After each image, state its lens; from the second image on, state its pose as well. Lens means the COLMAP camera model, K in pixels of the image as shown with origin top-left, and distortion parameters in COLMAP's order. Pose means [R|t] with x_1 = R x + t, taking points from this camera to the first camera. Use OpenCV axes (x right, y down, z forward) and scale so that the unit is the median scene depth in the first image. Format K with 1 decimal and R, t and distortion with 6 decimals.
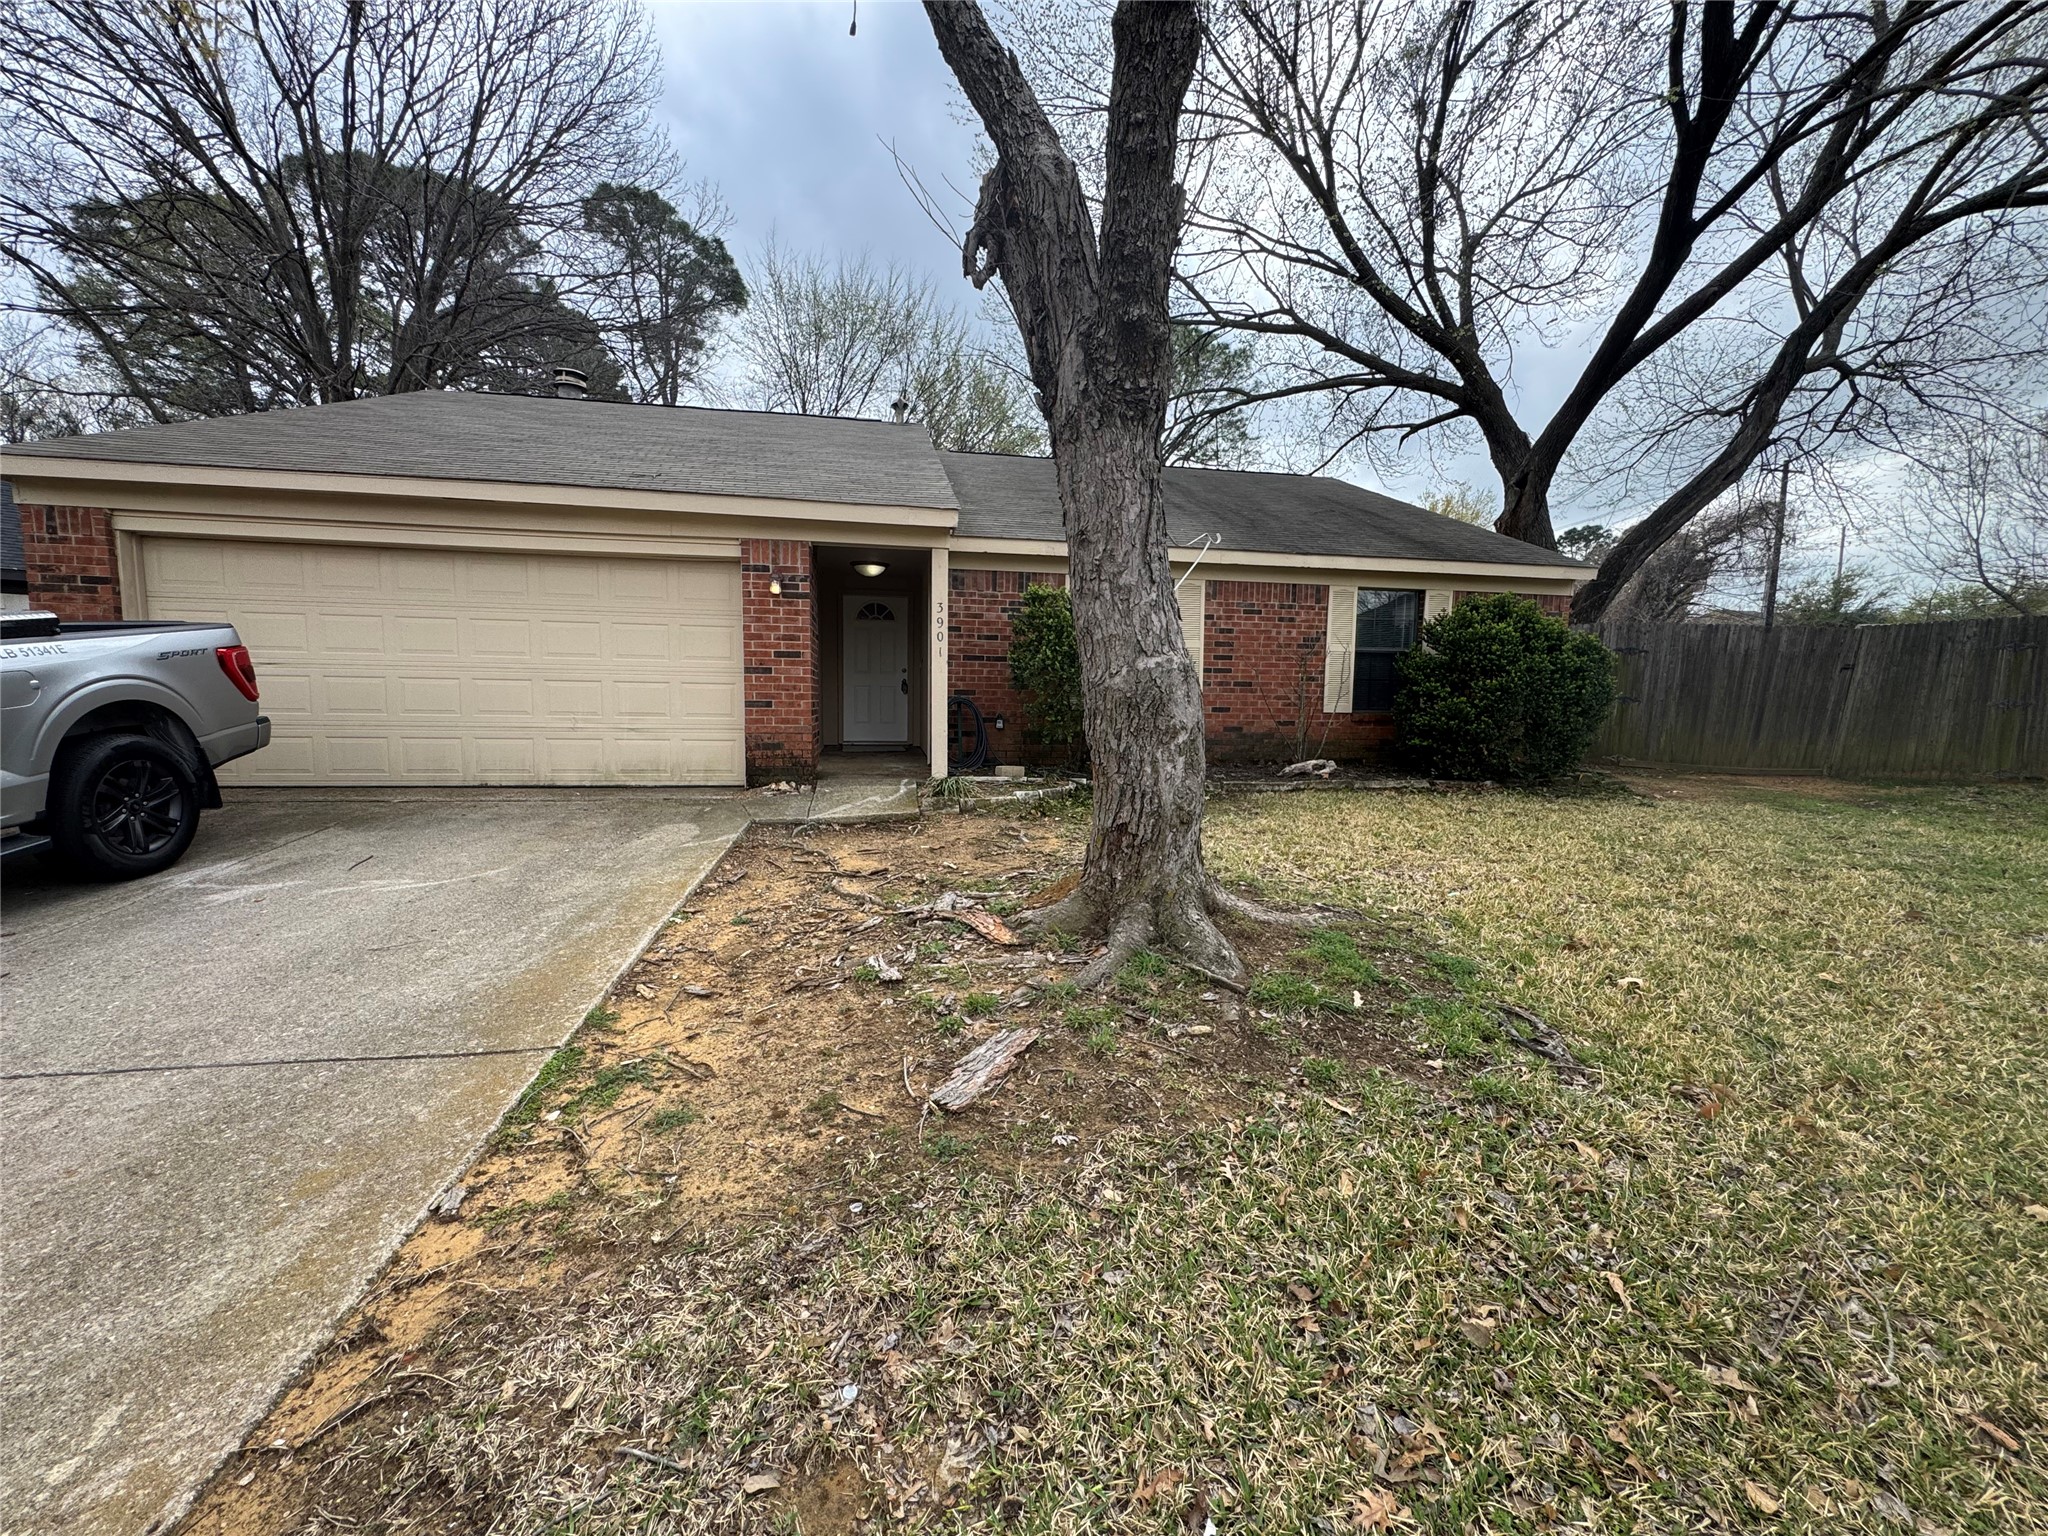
lens RADIAL K [[819.9, 0, 1023.2], [0, 819.9, 768.4], [0, 0, 1]] dist [-0.002374, 0.000039]
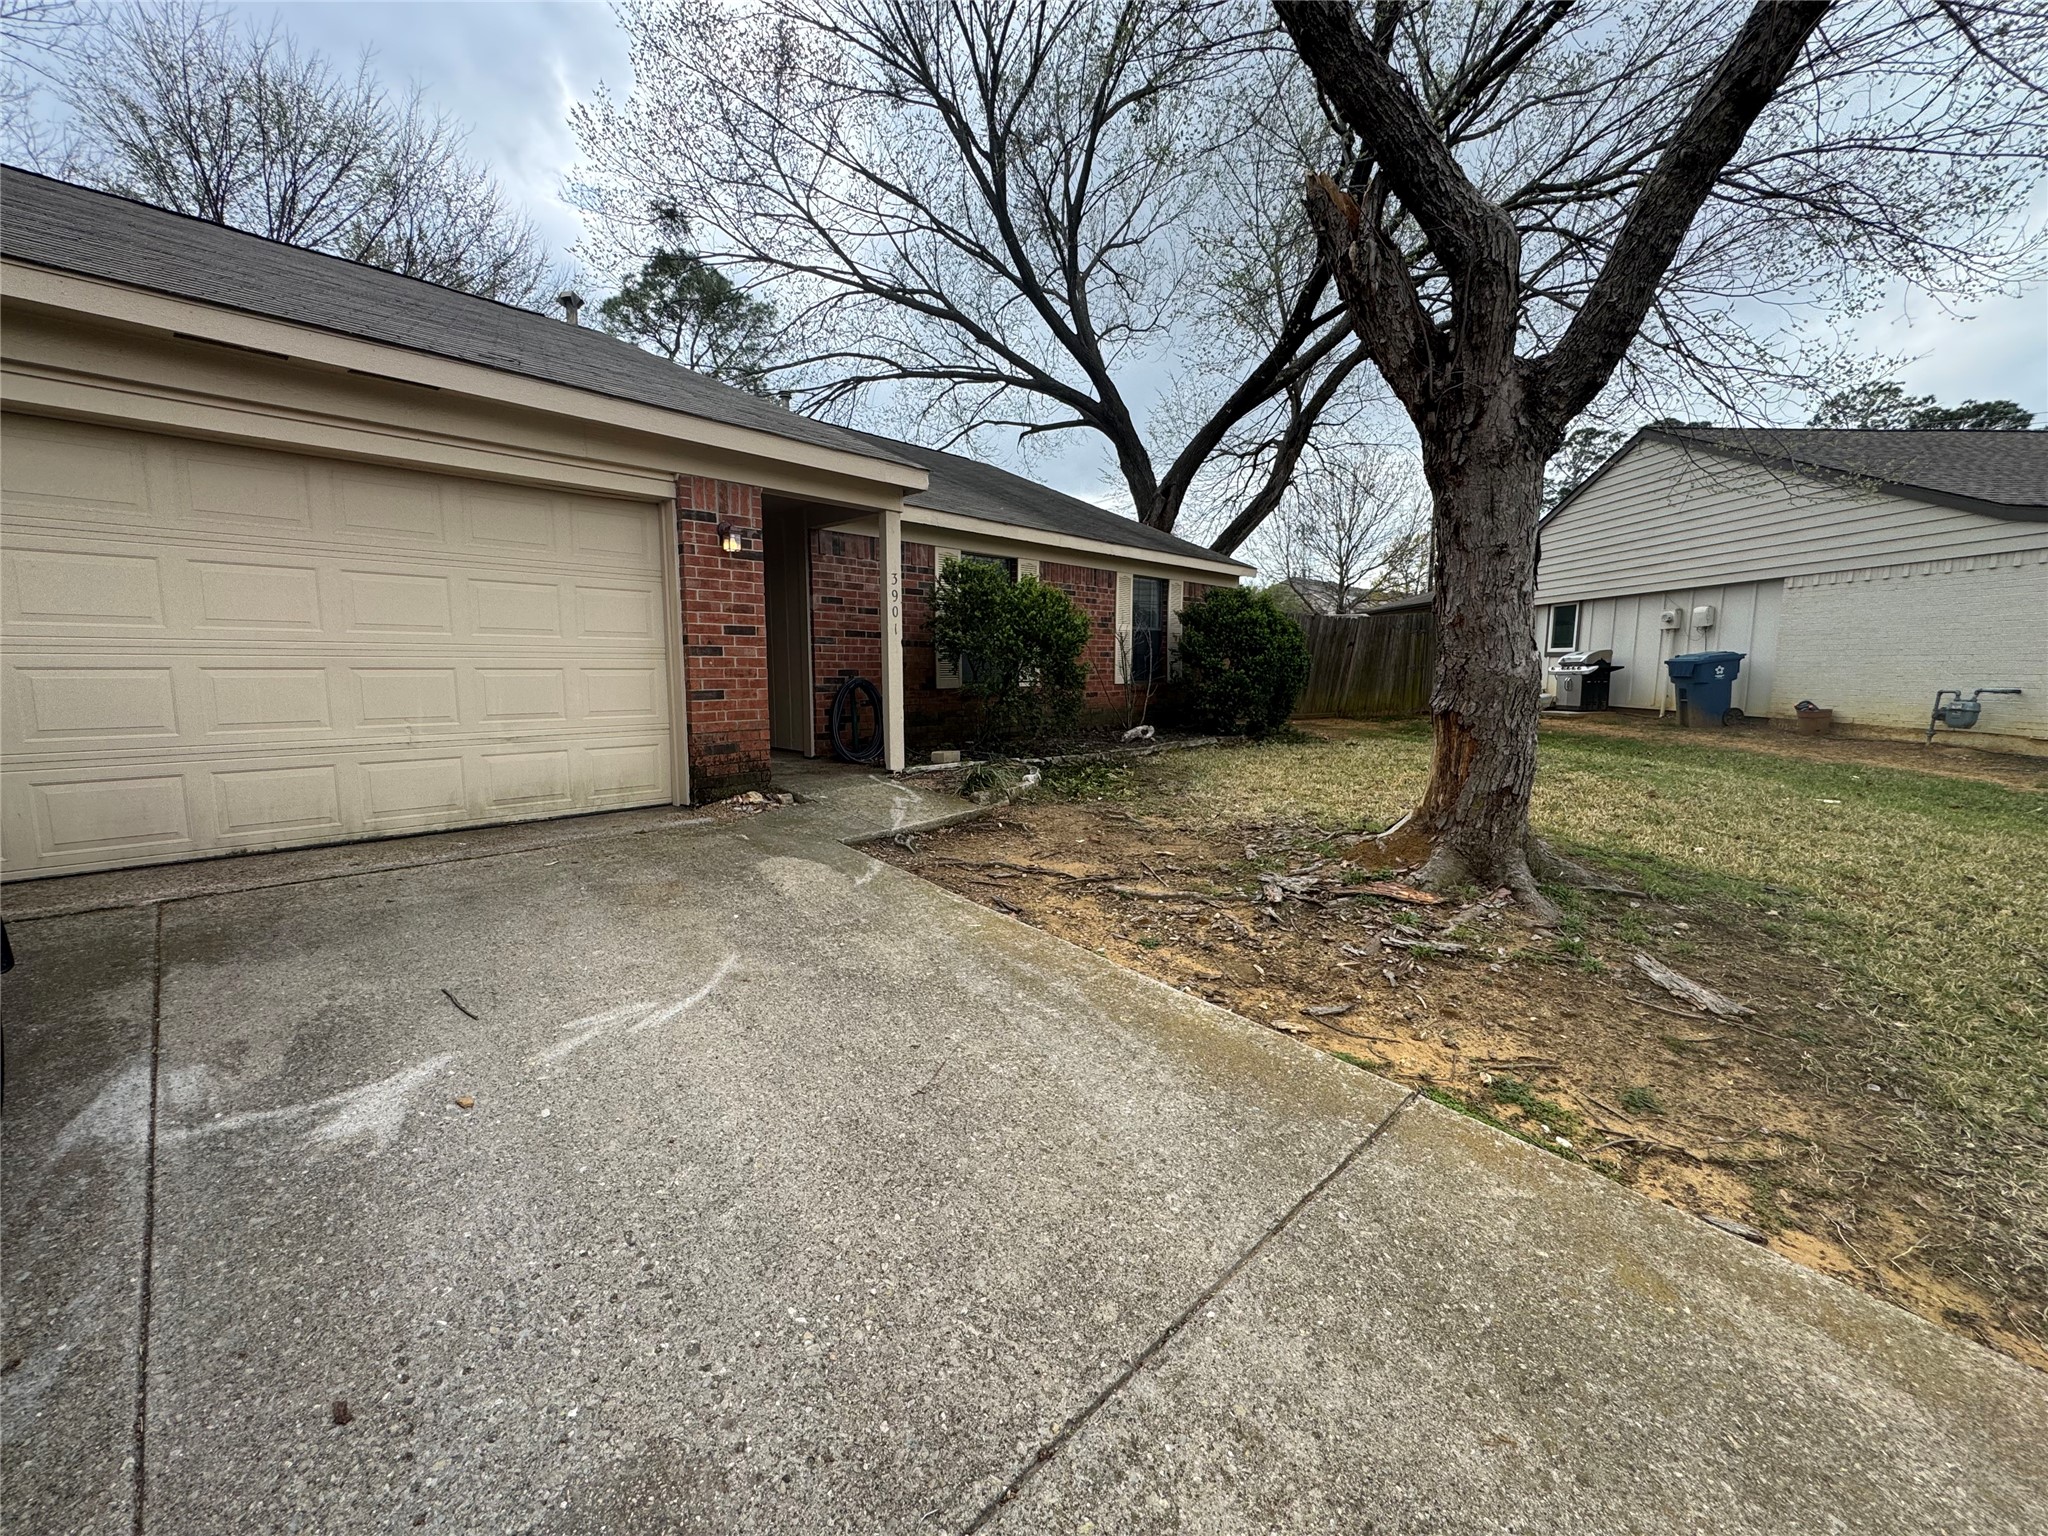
lens RADIAL K [[817.0, 0, 1026.7], [0, 817.0, 769.8], [0, 0, 1]] dist [-0.001129, -0.000012]
pose [[0.799751, -0.089590, 0.593609, -0.536526], [0.064575, 0.995903, 0.063306, -0.037455], [-0.596848, -0.012297, 0.802260, 0.204677]]
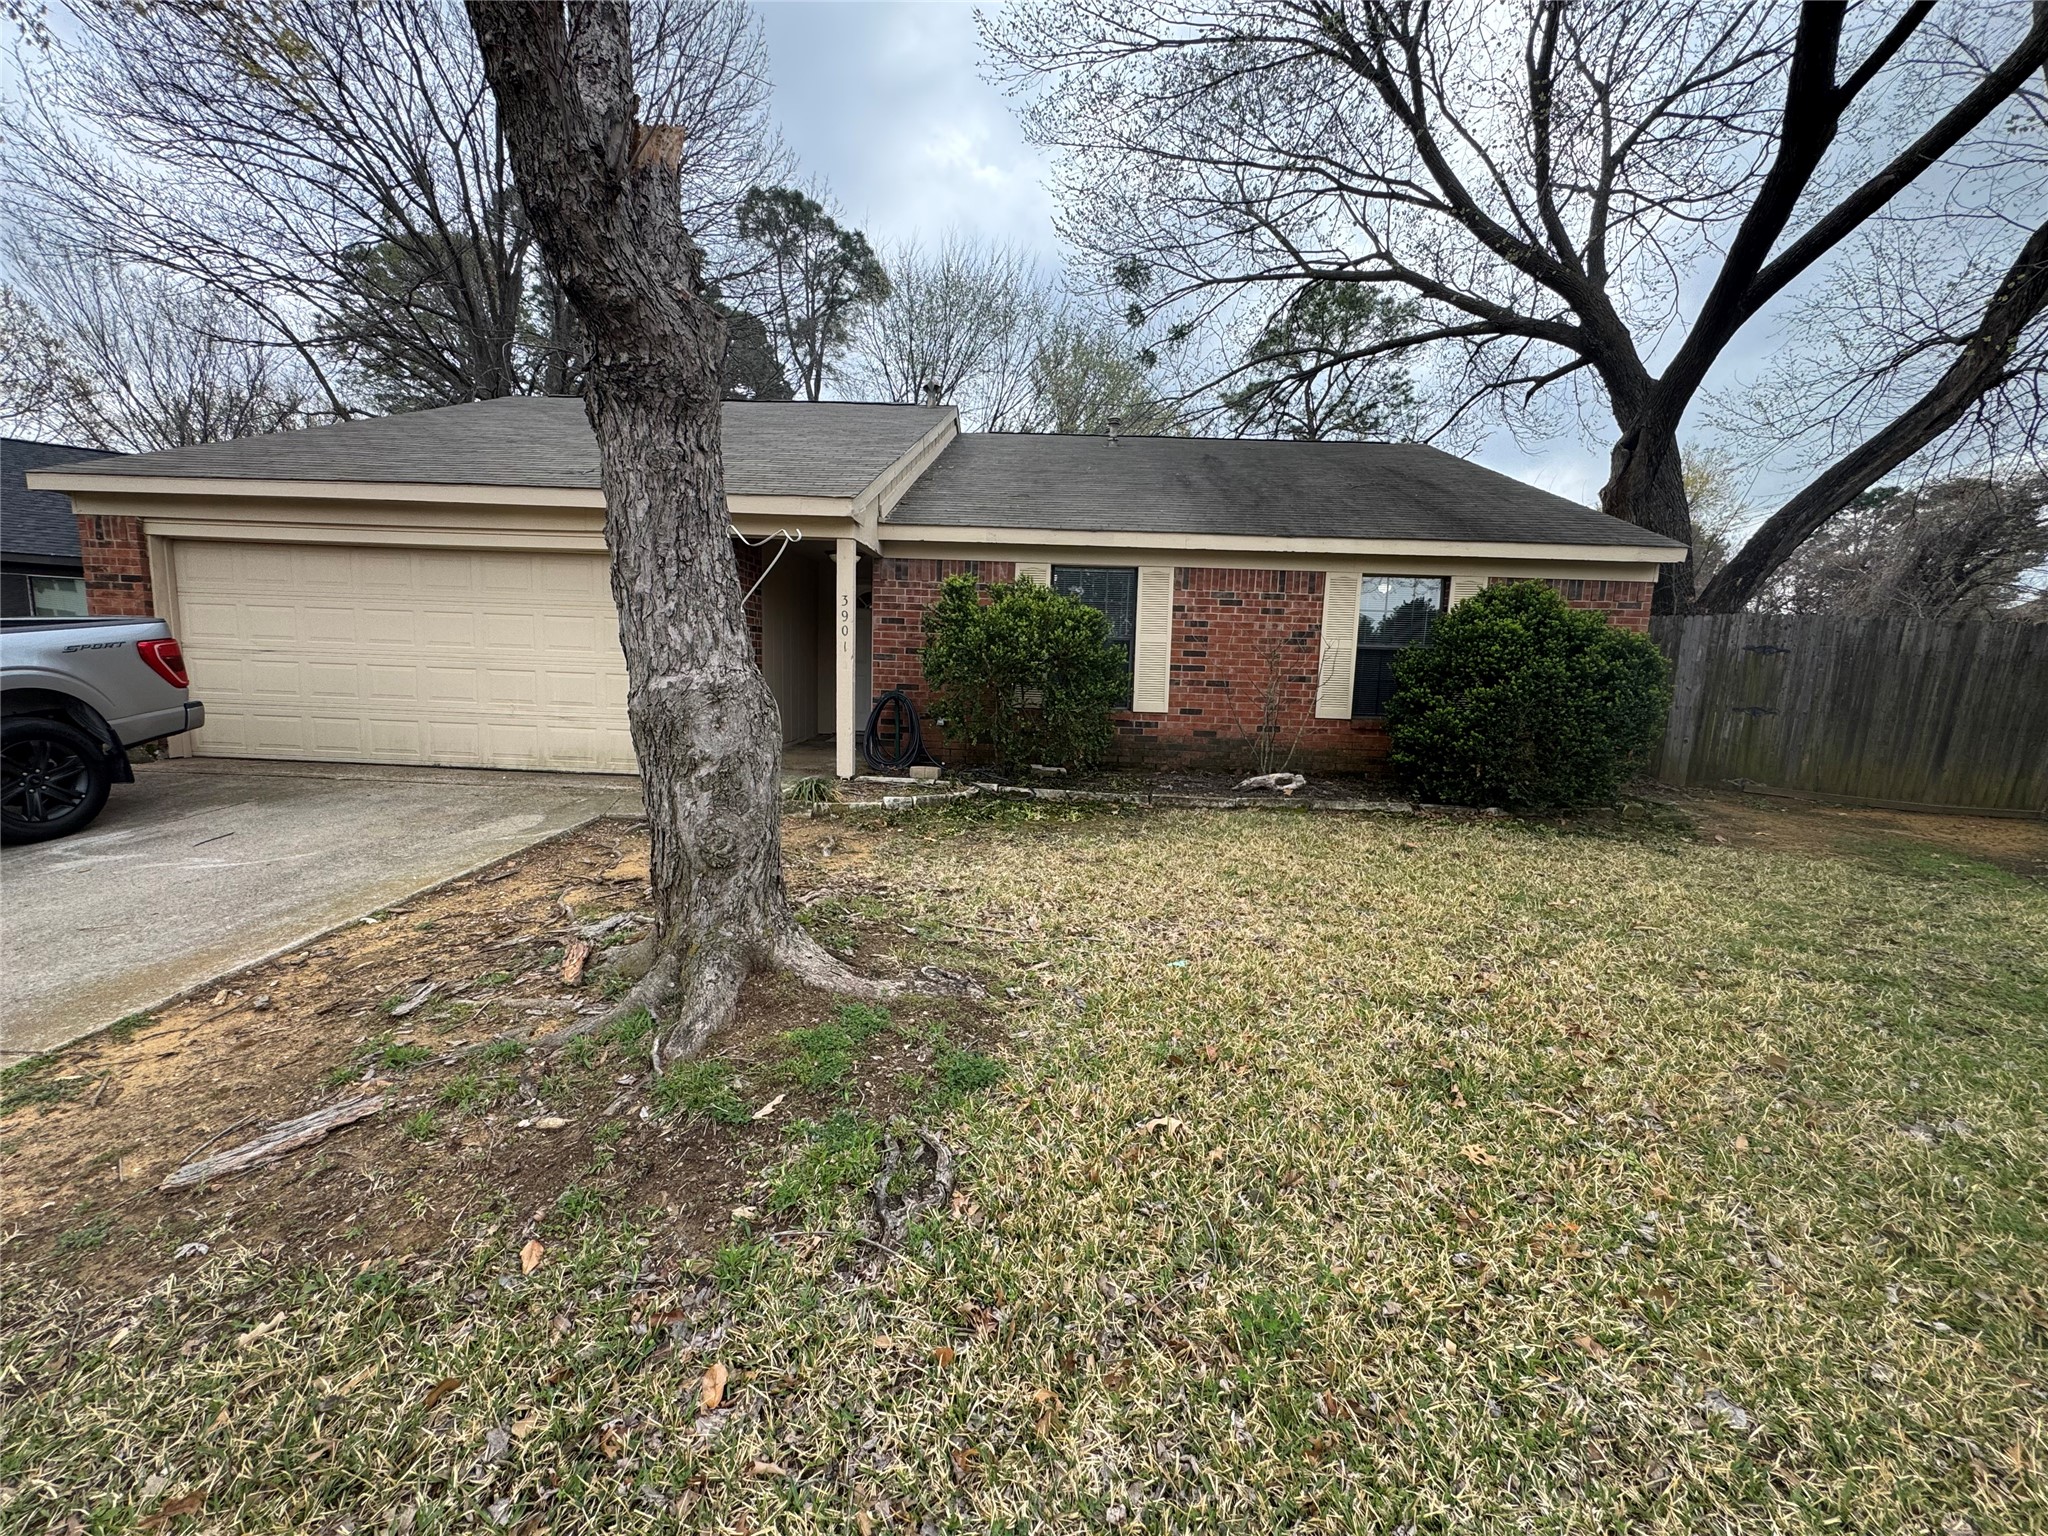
lens RADIAL K [[818.4, 0, 1022.7], [0, 818.4, 769.5], [0, 0, 1]] dist [-0.002500, -0.000093]
pose [[0.977269, 0.043336, -0.207528, 0.314293], [-0.038182, 0.998856, 0.028779, -0.033930], [0.208538, -0.020201, 0.977806, 0.101625]]
